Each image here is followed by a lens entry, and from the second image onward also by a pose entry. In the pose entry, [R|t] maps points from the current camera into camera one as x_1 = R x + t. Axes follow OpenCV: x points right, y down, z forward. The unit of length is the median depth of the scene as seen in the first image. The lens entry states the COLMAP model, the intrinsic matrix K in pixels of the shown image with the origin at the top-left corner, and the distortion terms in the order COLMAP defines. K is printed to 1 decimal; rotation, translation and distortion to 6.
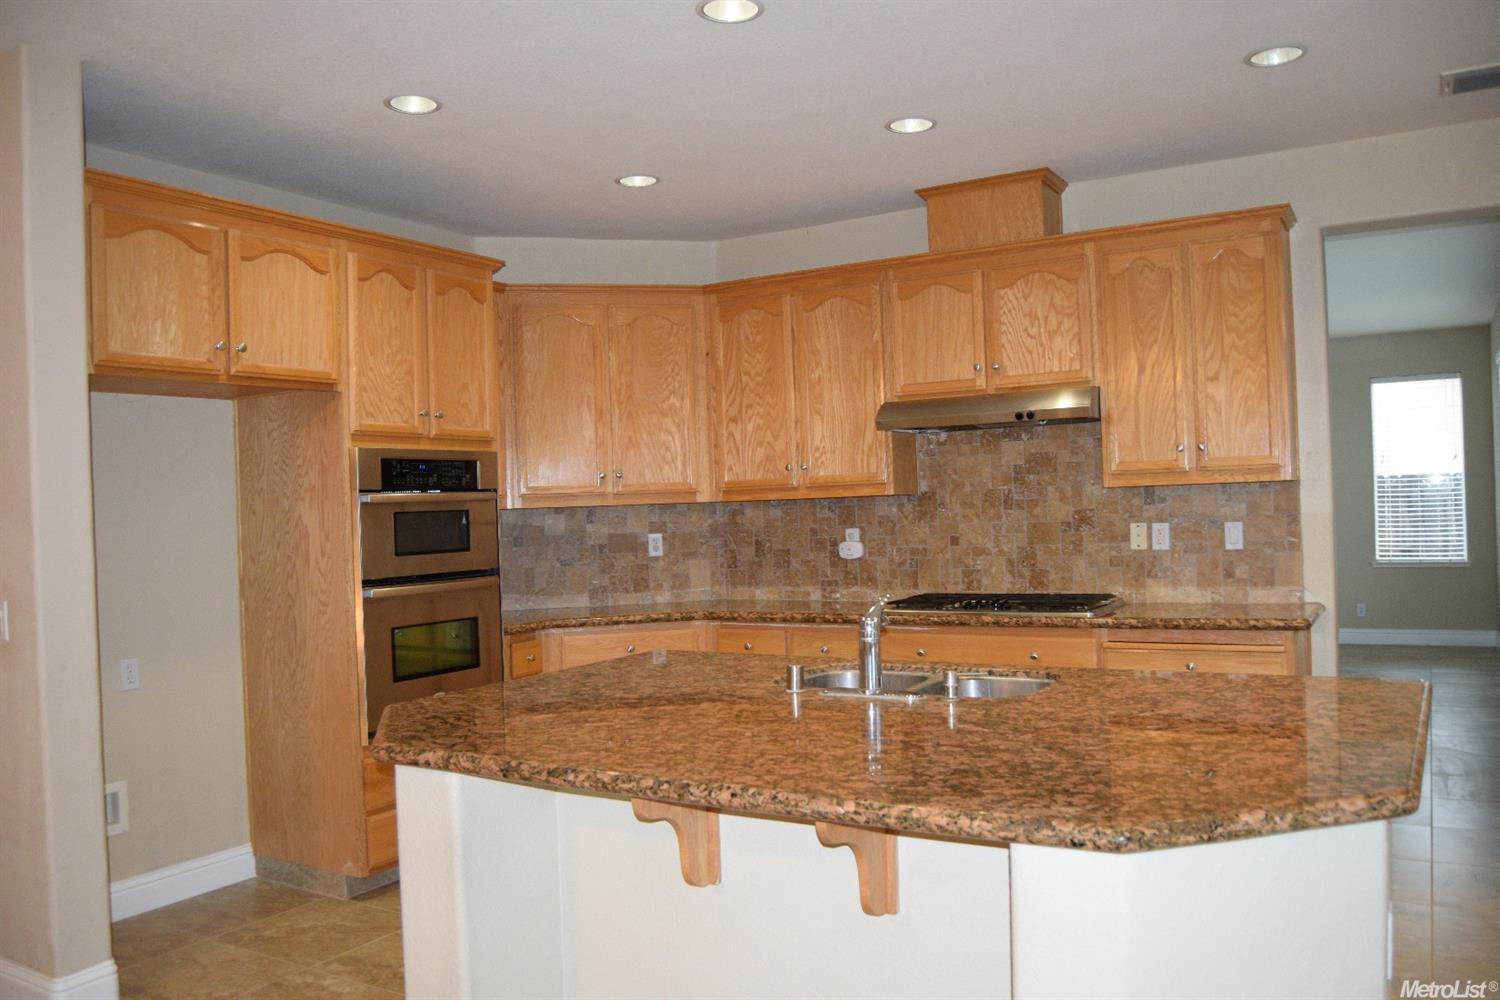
lens RADIAL K [[1182.6, 0, 748.9], [0, 1182.6, 507.9], [0, 0, 1]] dist [-0.084627, 0.018688]
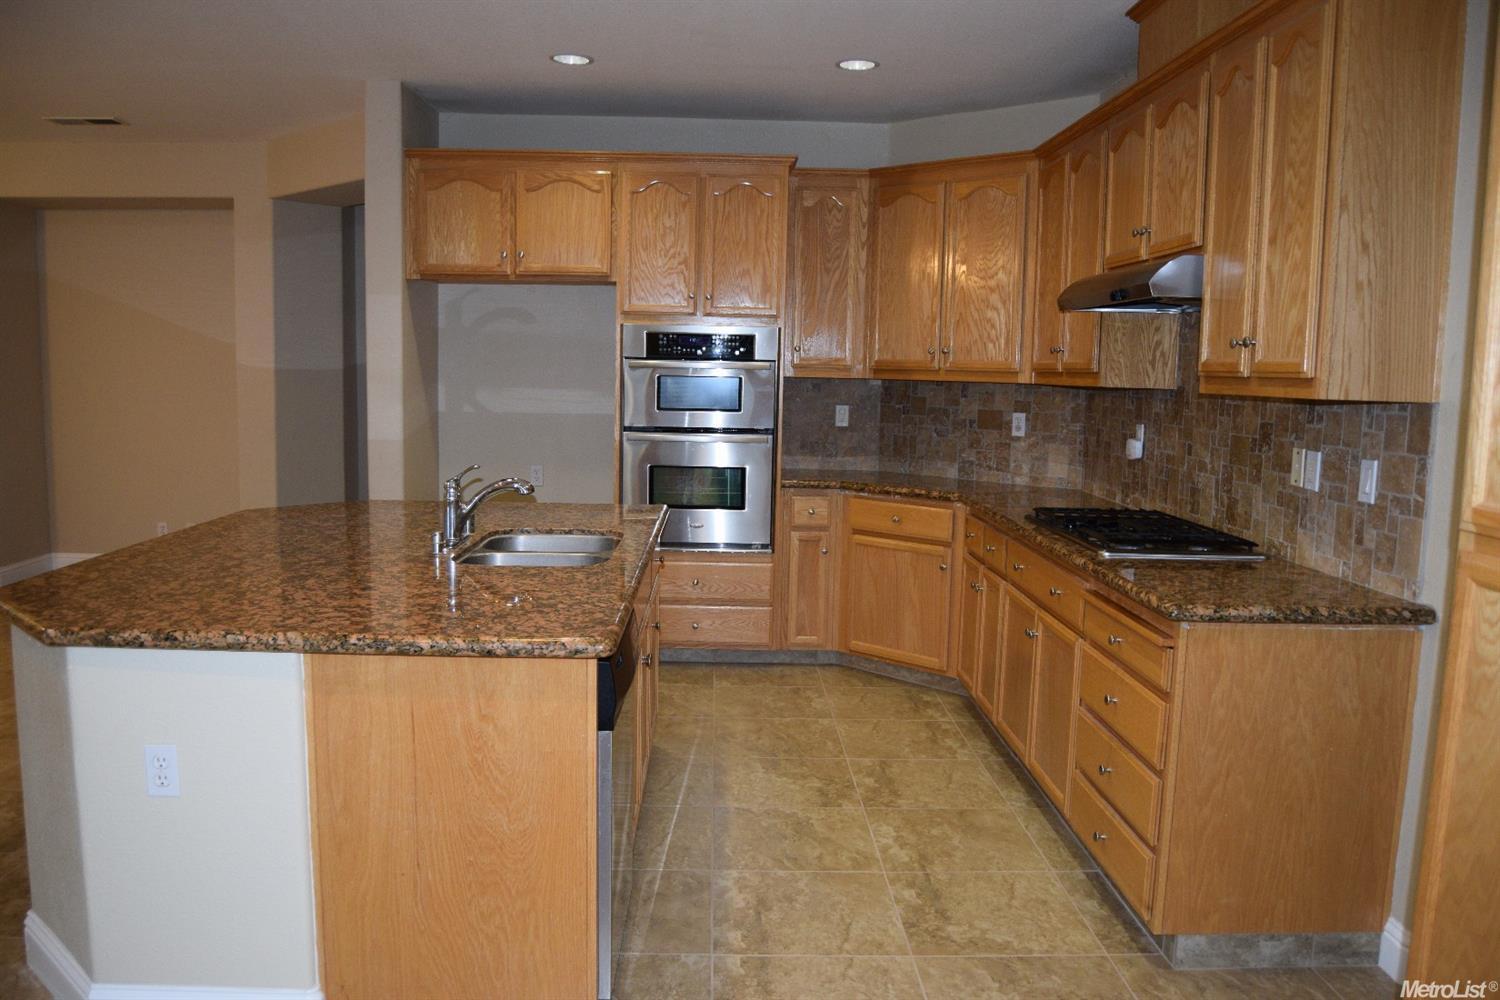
lens RADIAL K [[1182.6, 0, 747.6], [0, 1182.6, 499.7], [0, 0, 1]] dist [-0.084627, 0.018688]
pose [[0.529111, 0.139810, -0.836956, 0.741513], [-0.040023, 0.989347, 0.139965, -0.040850], [0.847608, -0.040560, 0.529070, 0.354369]]
